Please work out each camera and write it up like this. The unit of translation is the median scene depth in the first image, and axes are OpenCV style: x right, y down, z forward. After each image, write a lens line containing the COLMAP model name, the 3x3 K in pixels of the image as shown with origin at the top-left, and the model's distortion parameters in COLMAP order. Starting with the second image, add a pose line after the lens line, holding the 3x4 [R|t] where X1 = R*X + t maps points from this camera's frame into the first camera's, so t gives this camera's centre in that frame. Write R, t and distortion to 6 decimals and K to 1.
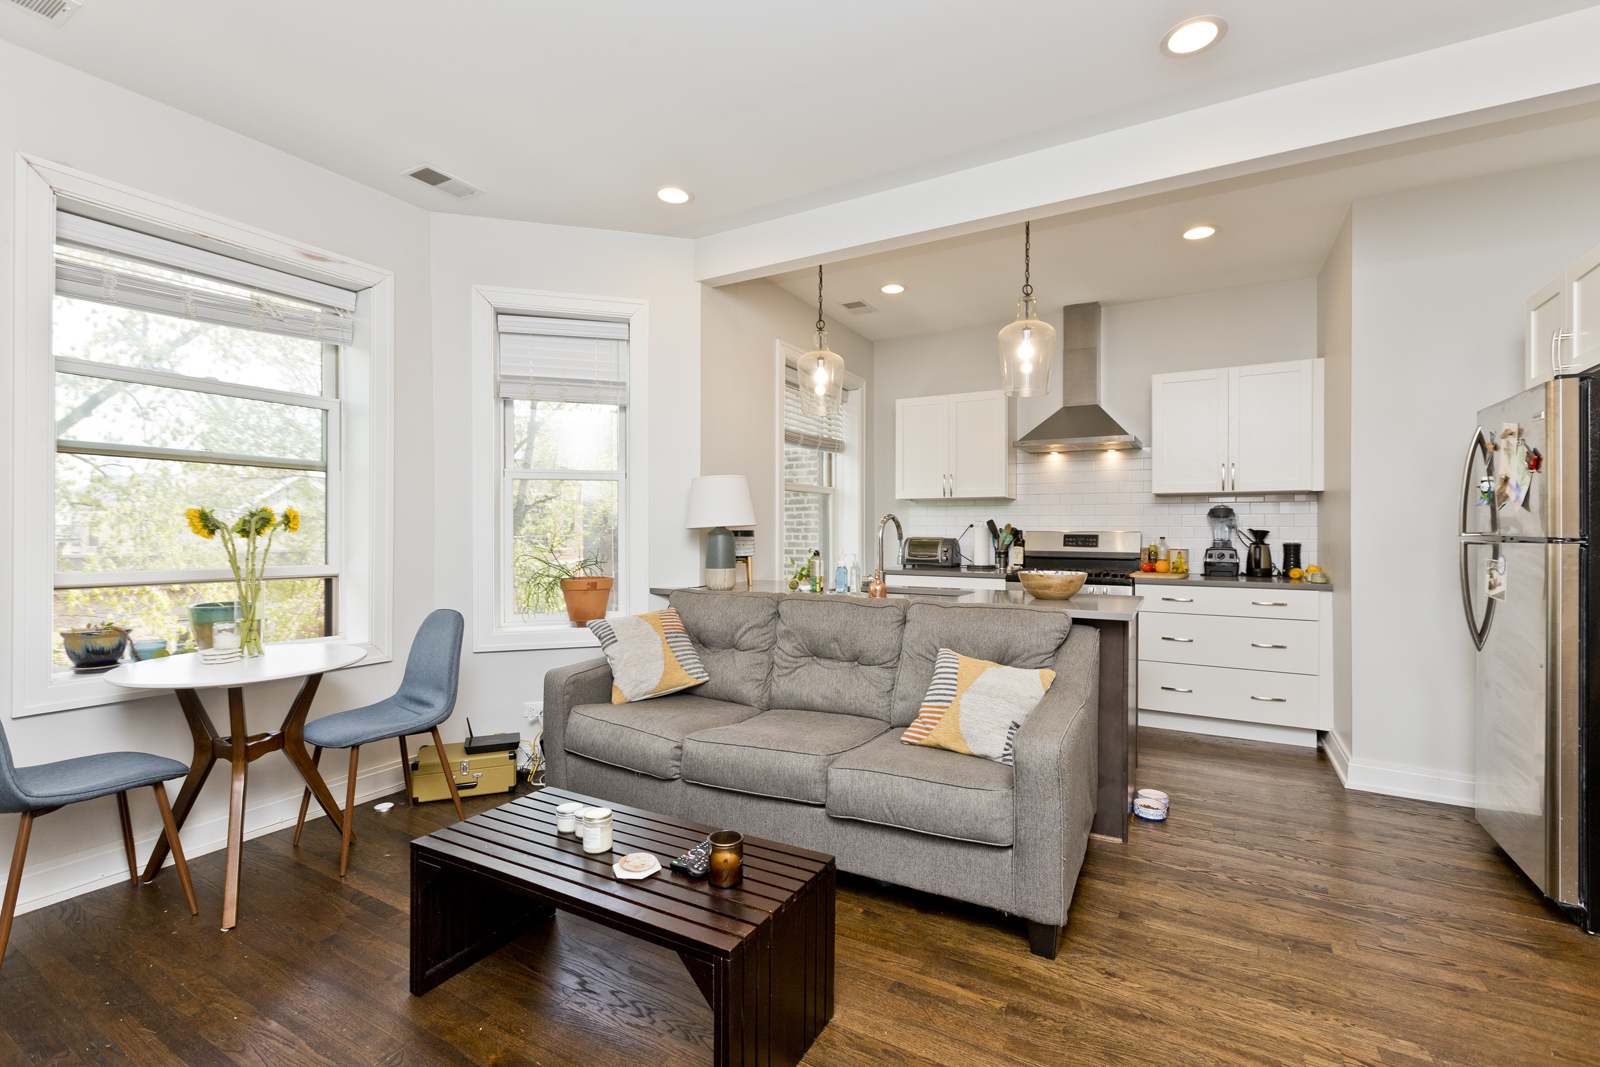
lens RADIAL K [[720.8, 0, 841.1], [0, 720.8, 532.0], [0, 0, 1]] dist [-0.001903, -0.000272]
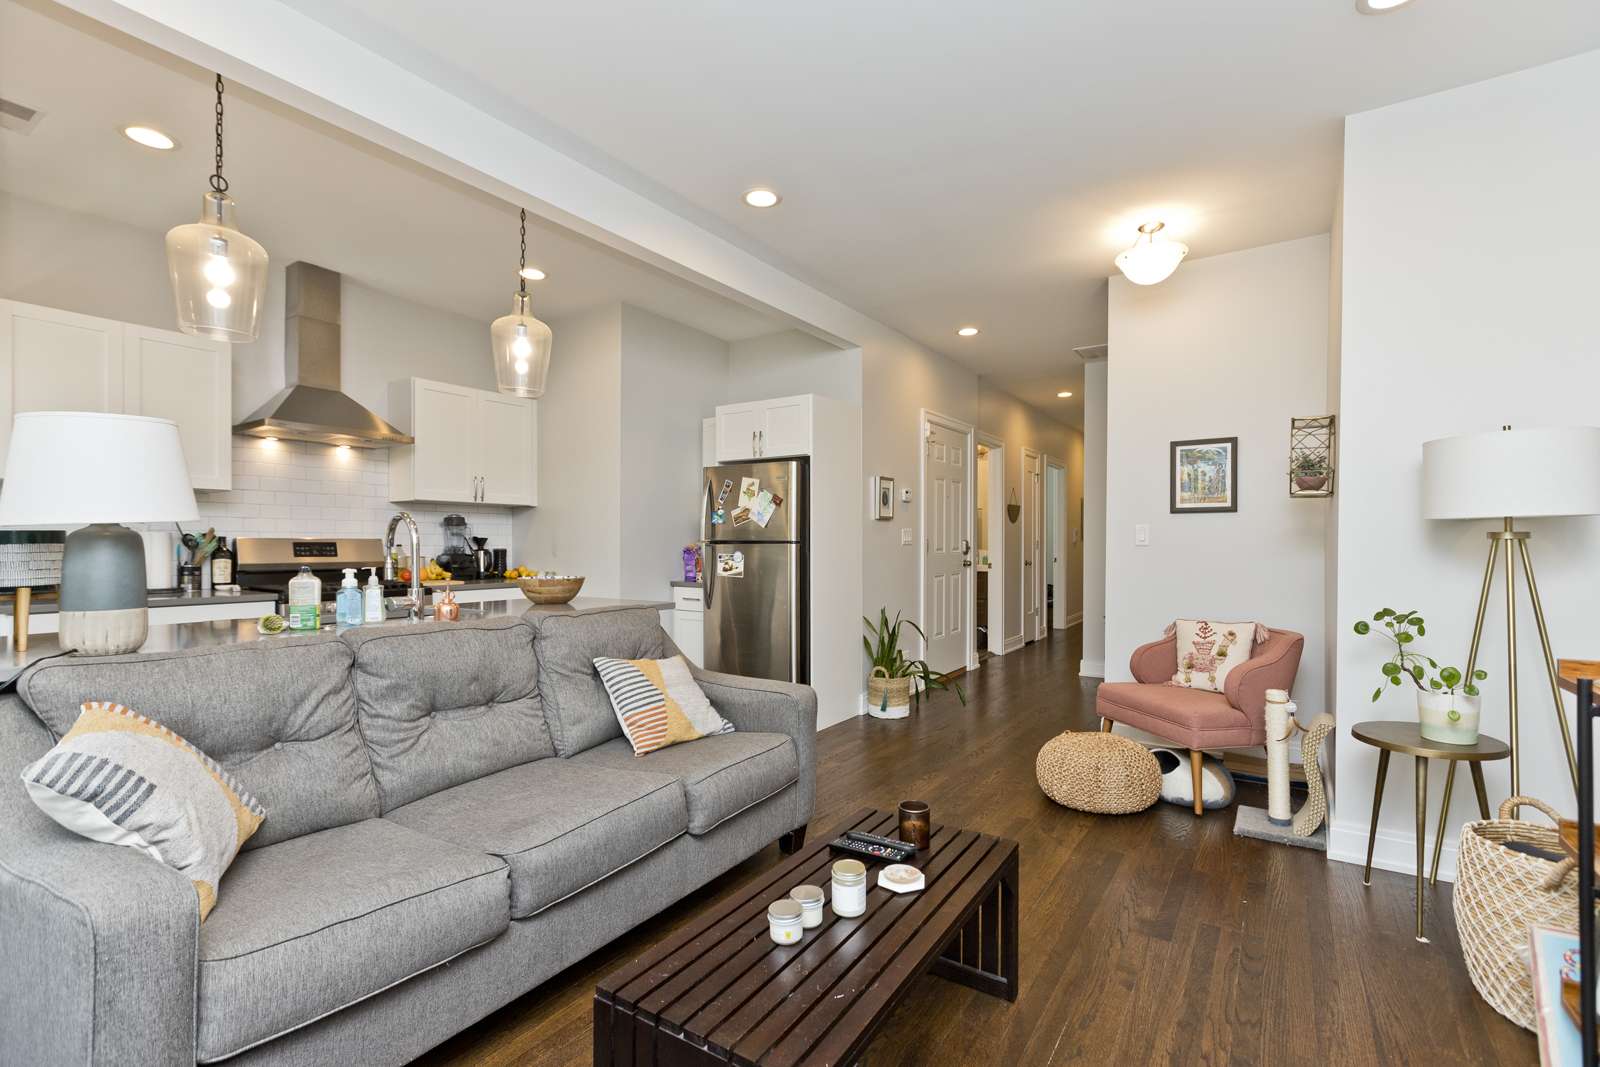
lens RADIAL K [[717.5, 0, 793.5], [0, 717.5, 530.4], [0, 0, 1]] dist [0.000006, -0.000107]
pose [[0.103245, 0.014958, 0.994544, -0.479138], [0.003589, 0.999875, -0.015411, 0.005246], [-0.994650, 0.005161, 0.103178, 0.395815]]
